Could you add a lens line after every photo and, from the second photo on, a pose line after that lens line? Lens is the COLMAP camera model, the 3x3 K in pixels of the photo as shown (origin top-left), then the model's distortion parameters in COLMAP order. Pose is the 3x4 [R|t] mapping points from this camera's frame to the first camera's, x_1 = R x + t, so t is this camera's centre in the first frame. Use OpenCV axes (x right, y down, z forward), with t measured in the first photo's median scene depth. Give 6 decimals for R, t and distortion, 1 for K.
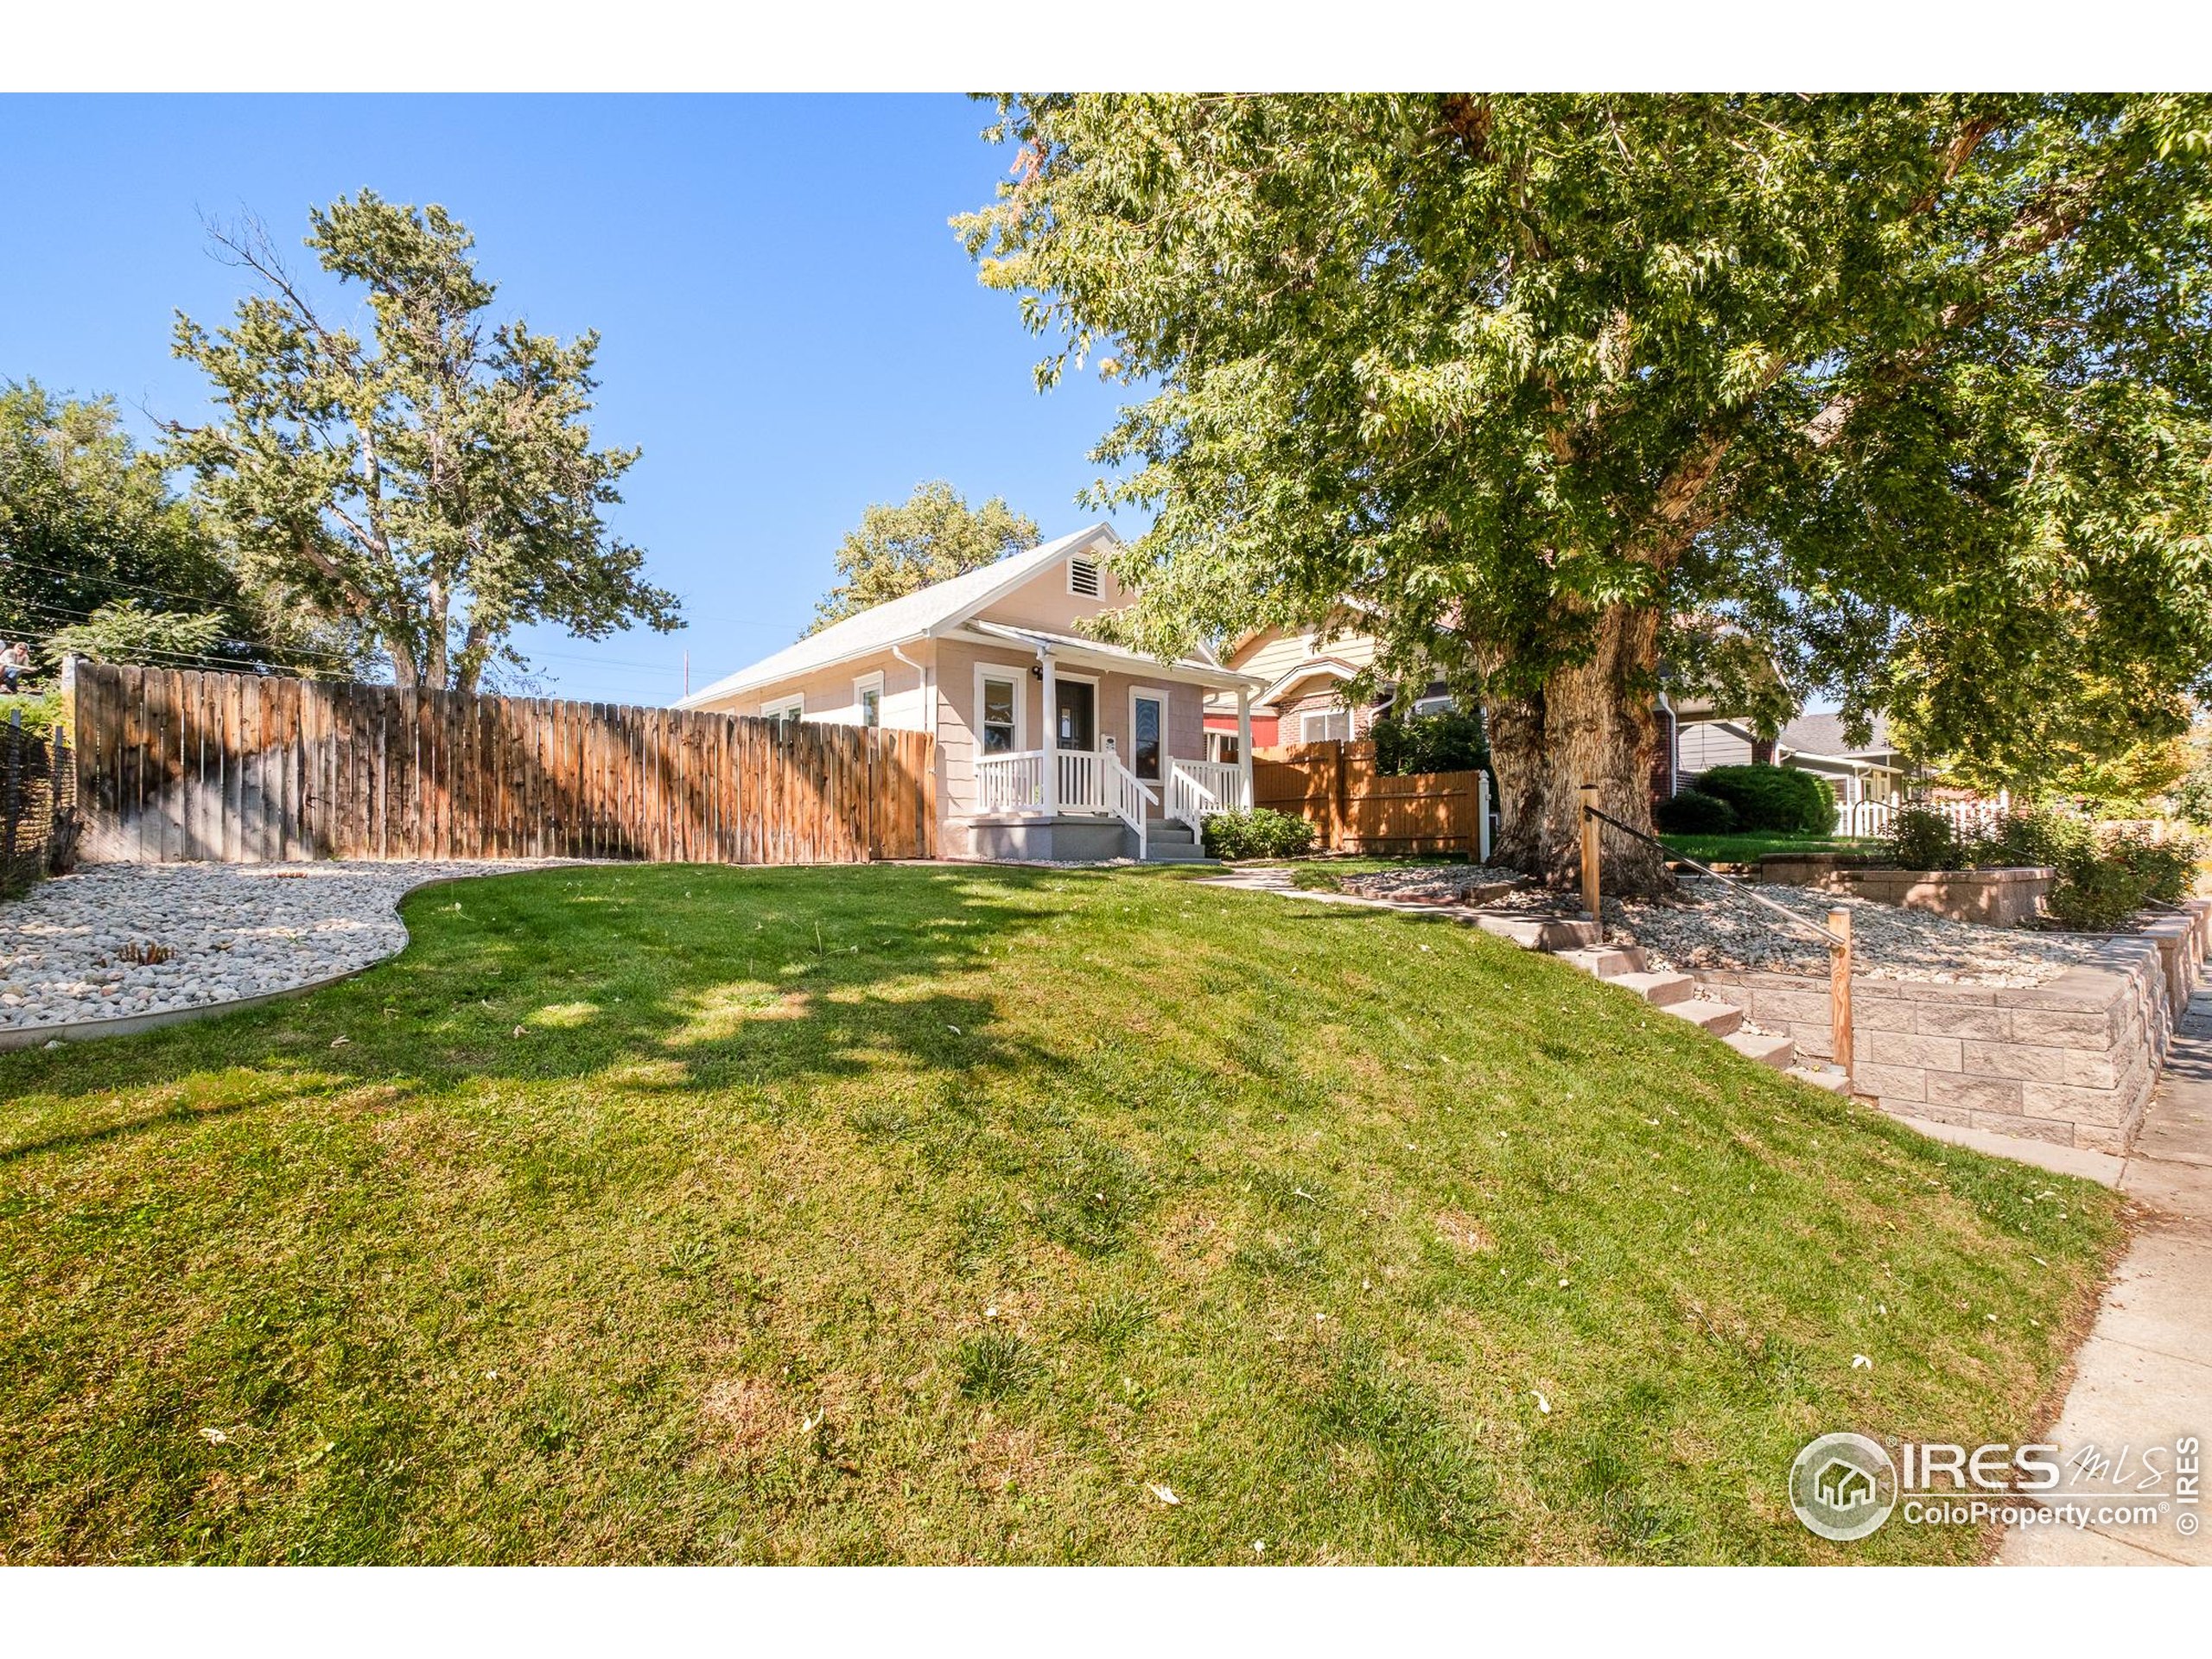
lens RADIAL K [[1028.6, 0, 1106.0], [0, 1028.6, 829.5], [0, 0, 1]] dist [-0.001599, -0.000245]
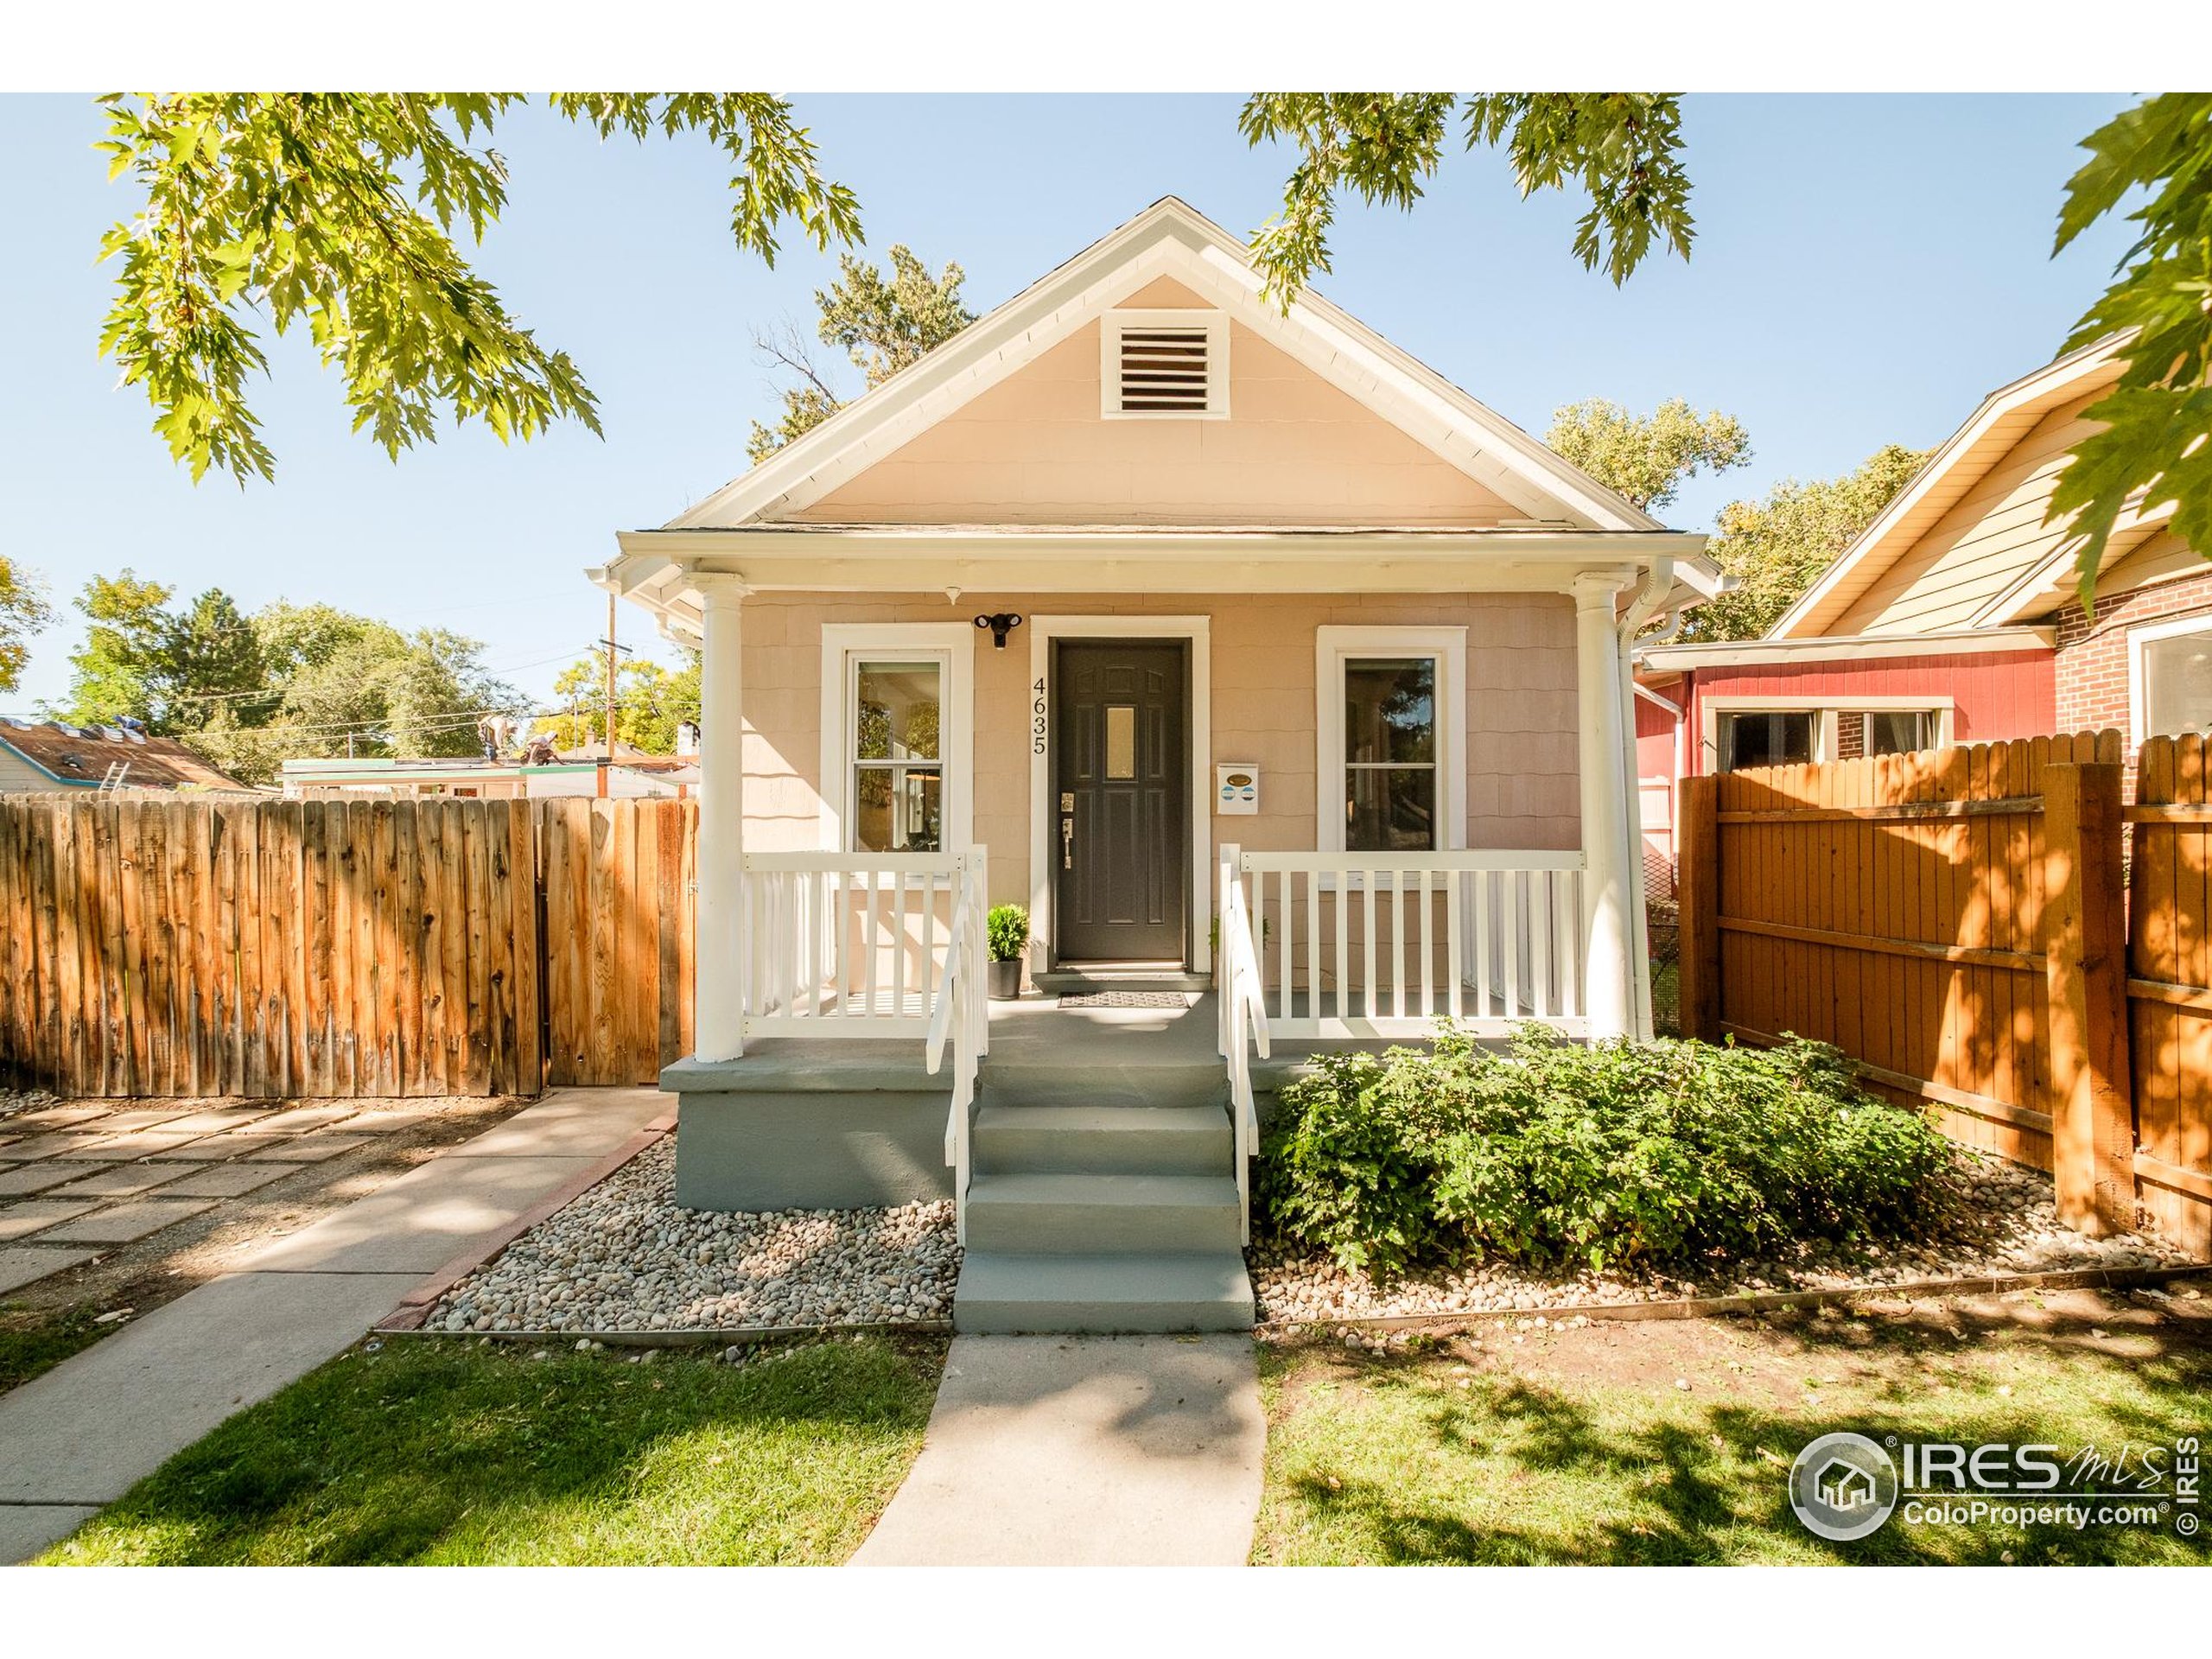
lens RADIAL K [[946.6, 0, 1101.7], [0, 946.6, 826.7], [0, 0, 1]] dist [0.000338, -0.000047]
pose [[0.754040, -0.005375, -0.656806, 0.203670], [0.015521, 0.999833, 0.009636, -0.074323], [0.656645, -0.017460, 0.753998, 0.718780]]
